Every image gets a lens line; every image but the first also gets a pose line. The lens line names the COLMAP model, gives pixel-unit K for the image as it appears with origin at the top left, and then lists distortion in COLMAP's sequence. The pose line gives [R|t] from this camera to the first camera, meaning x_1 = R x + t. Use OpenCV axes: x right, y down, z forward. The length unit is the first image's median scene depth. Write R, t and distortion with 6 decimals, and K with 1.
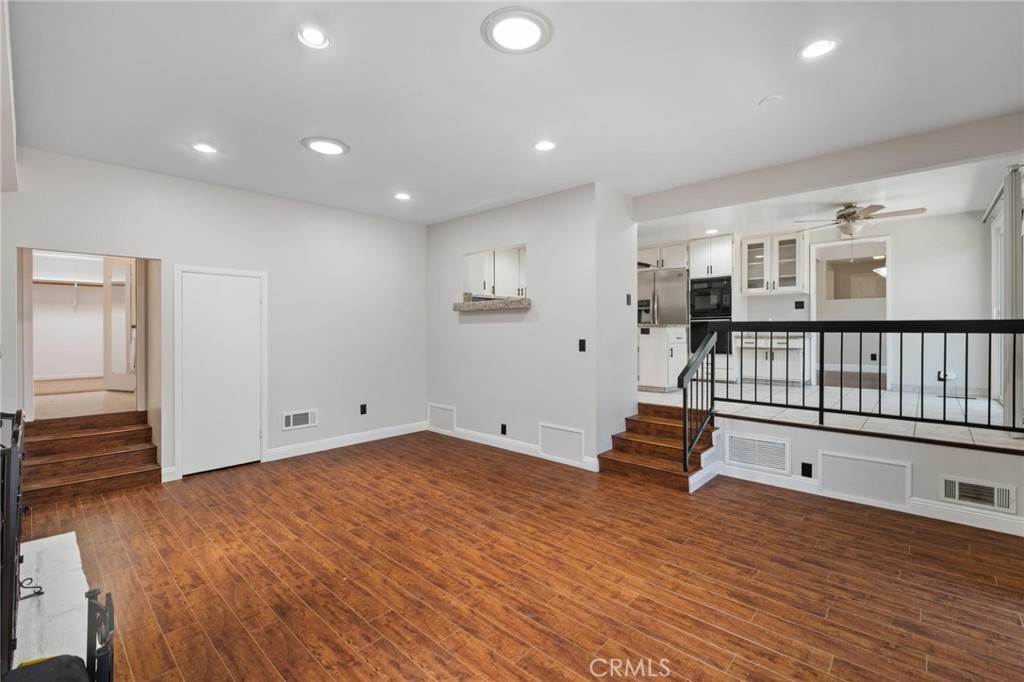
lens RADIAL K [[443.0, 0, 511.3], [0, 443.0, 333.7], [0, 0, 1]] dist [0.003729, -0.007191]
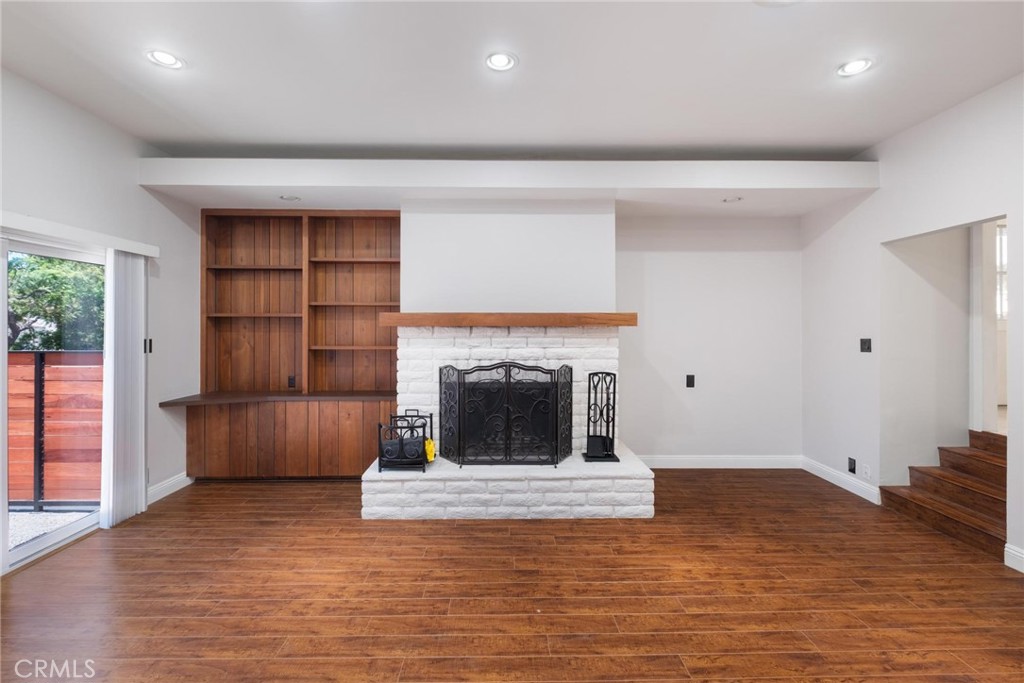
lens RADIAL K [[443.0, 0, 511.3], [0, 443.0, 334.2], [0, 0, 1]] dist [0.003729, -0.007191]
pose [[-0.711750, 0.010178, -0.702359, 0.258028], [-0.004513, 0.999808, 0.019062, -0.008248], [0.702418, 0.016737, -0.711568, 1.496442]]
